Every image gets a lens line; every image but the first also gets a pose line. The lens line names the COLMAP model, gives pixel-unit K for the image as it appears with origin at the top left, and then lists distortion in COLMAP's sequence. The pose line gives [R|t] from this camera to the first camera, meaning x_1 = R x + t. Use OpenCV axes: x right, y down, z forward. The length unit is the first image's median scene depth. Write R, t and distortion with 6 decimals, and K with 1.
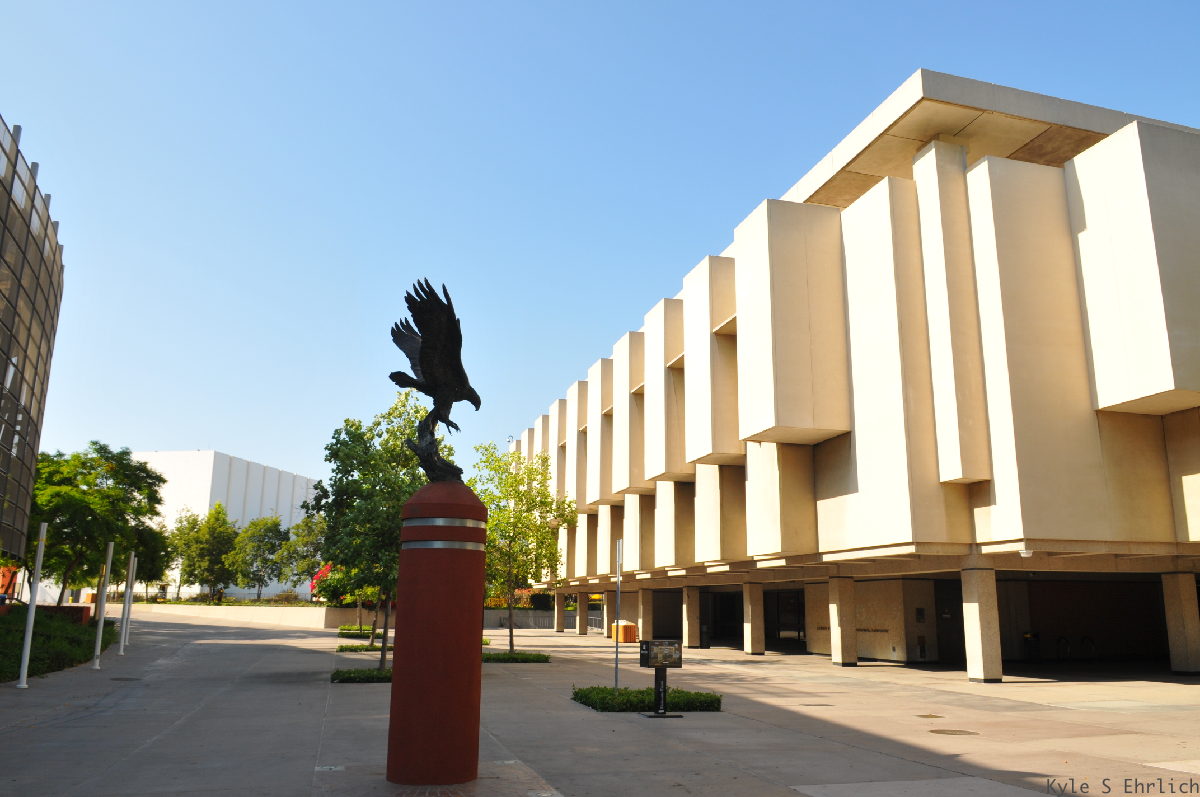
lens RADIAL K [[897.3, 0, 603.3], [0, 897.3, 402.6], [0, 0, 1]] dist [-0.019508, -0.038927]
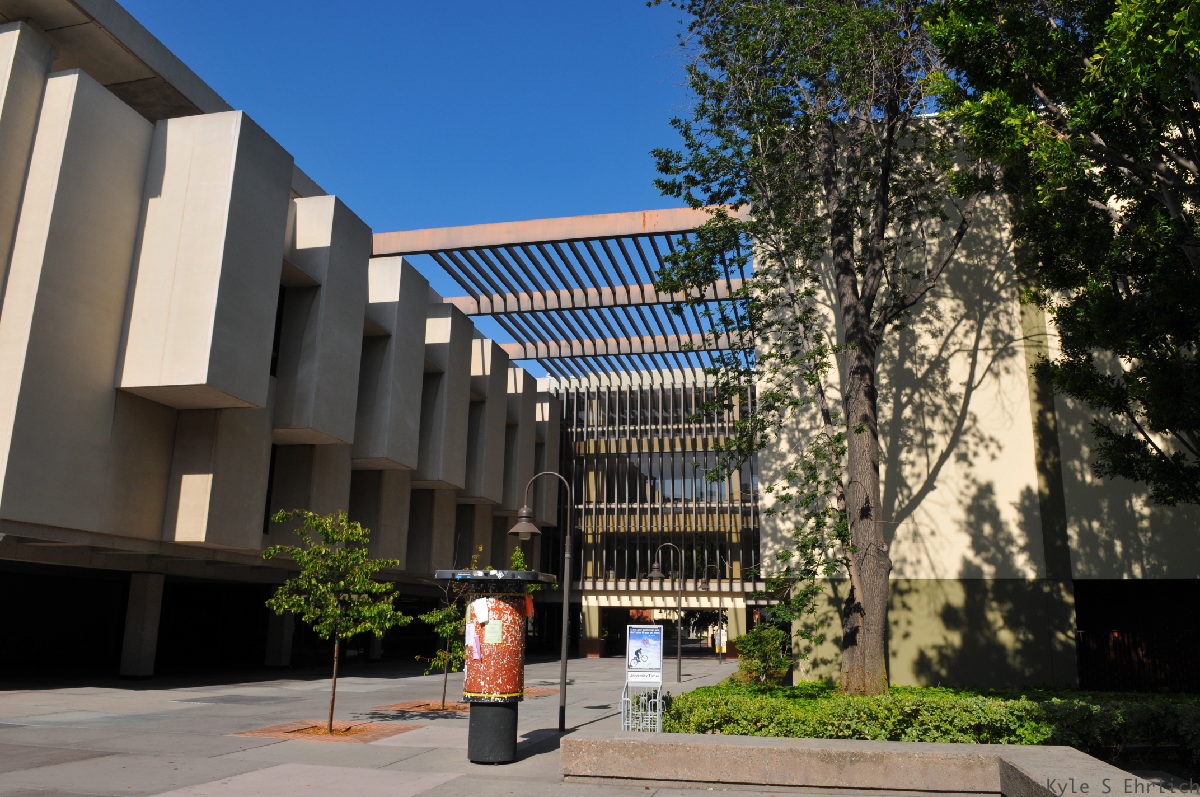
lens RADIAL K [[897.3, 0, 603.3], [0, 897.3, 402.6], [0, 0, 1]] dist [-0.019508, -0.038927]
pose [[0.473803, 0.209711, 0.855297, 0.012818], [-0.210081, 0.970107, -0.121484, 0.020236], [-0.855206, -0.122123, 0.503696, 0.083857]]
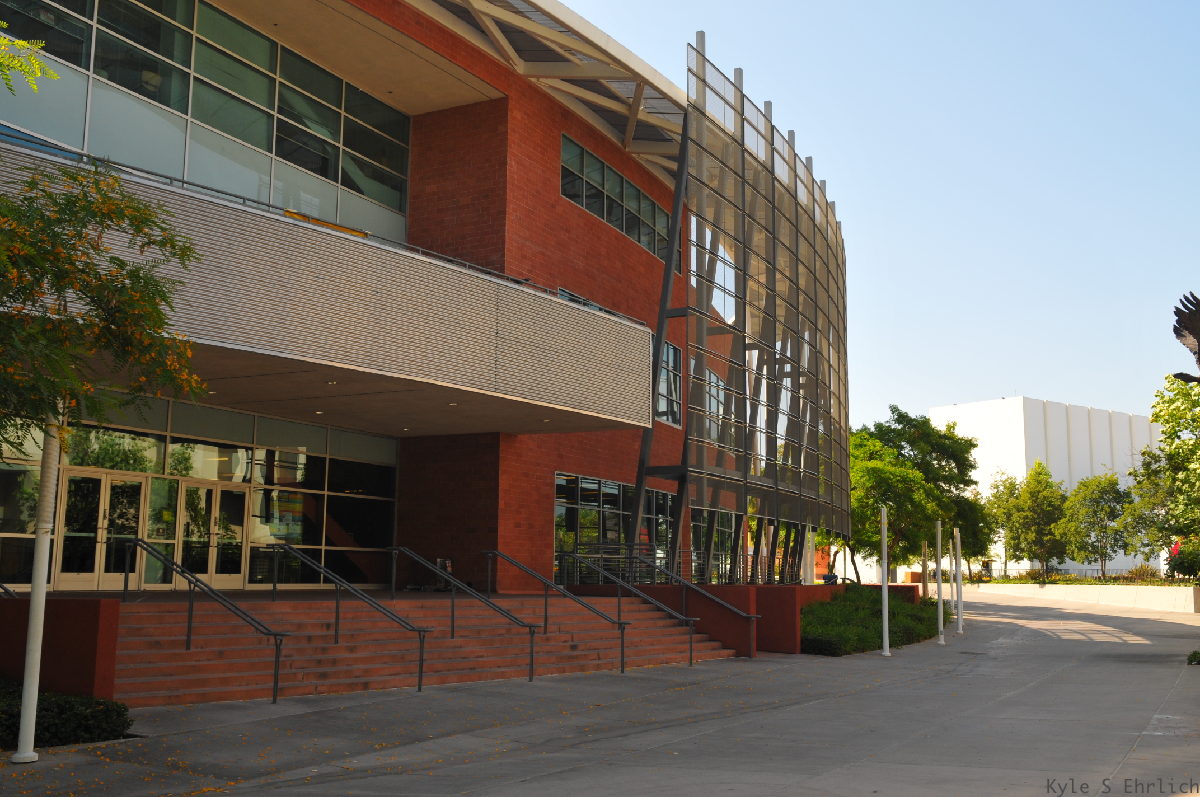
lens RADIAL K [[1184.4, 0, 600.0], [0, 1184.4, 398.5], [0, 0, 1]] dist [0.024545, -0.009708]
pose [[0.724508, -0.104514, -0.681296, 0.078900], [0.150217, 0.988620, 0.008086, -0.037797], [0.672698, -0.108200, 0.731963, -0.180006]]
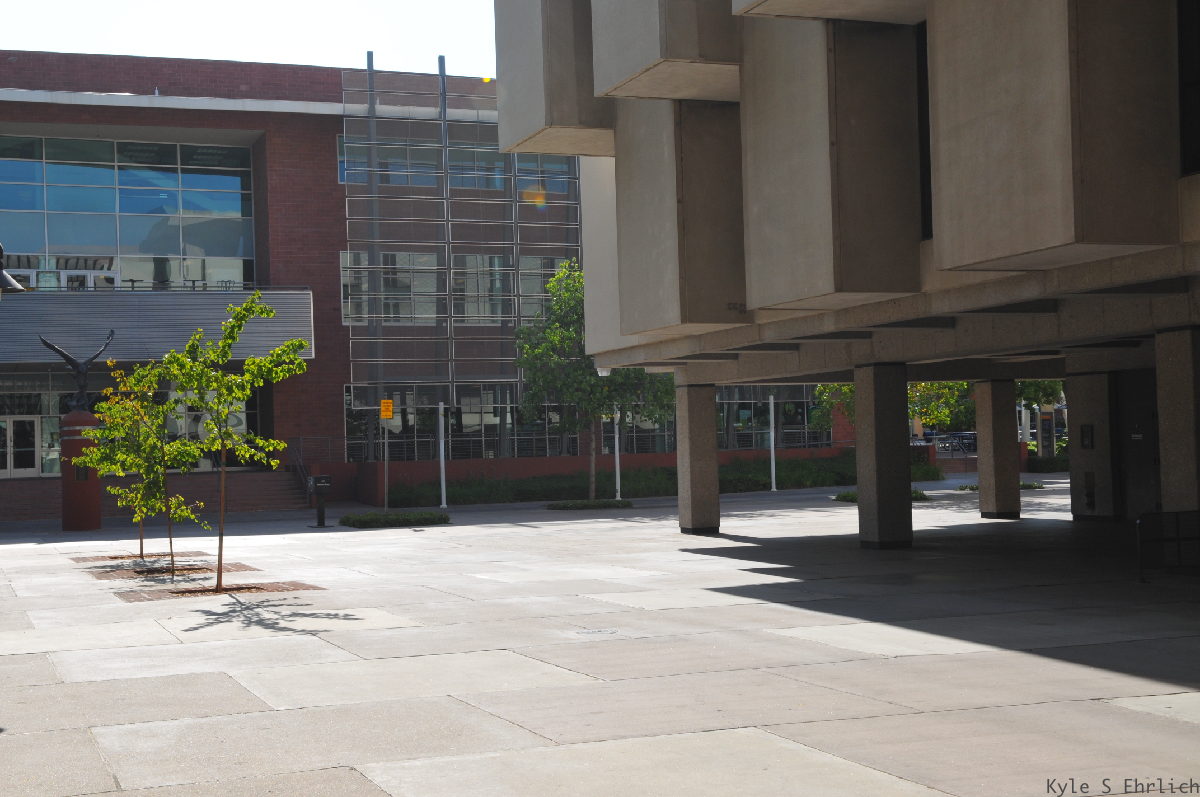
lens RADIAL K [[1646.0, 0, 606.5], [0, 1646.0, 400.0], [0, 0, 1]] dist [0.112066, 0.046427]
pose [[0.092068, -0.043369, -0.994808, 1.299262], [0.253984, 0.967028, -0.018652, 0.150458], [0.962816, -0.250948, 0.100048, 0.580915]]
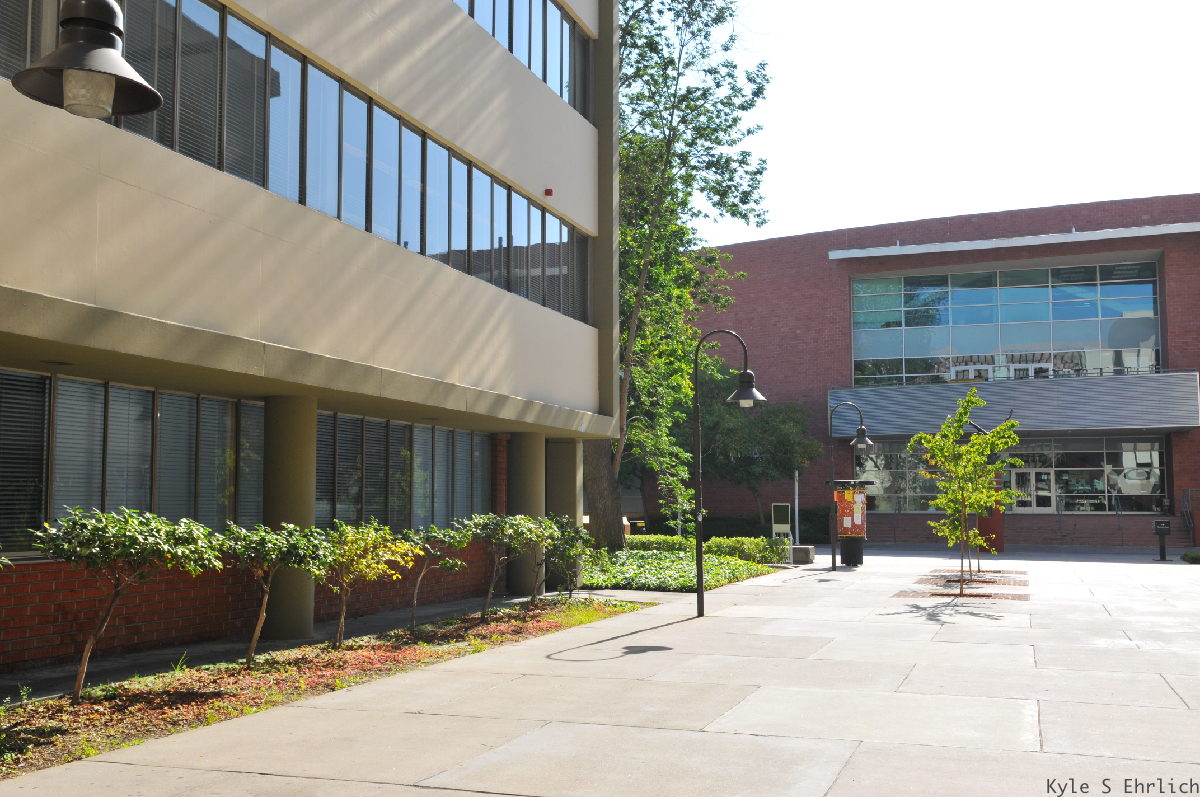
lens RADIAL K [[1250.4, 0, 604.8], [0, 1250.4, 399.5], [0, 0, 1]] dist [0.042968, -0.007299]
pose [[-0.565806, -0.080174, -0.820631, 1.343772], [0.181271, 0.958817, -0.218657, 0.184461], [0.804366, -0.272474, -0.527971, 0.725019]]
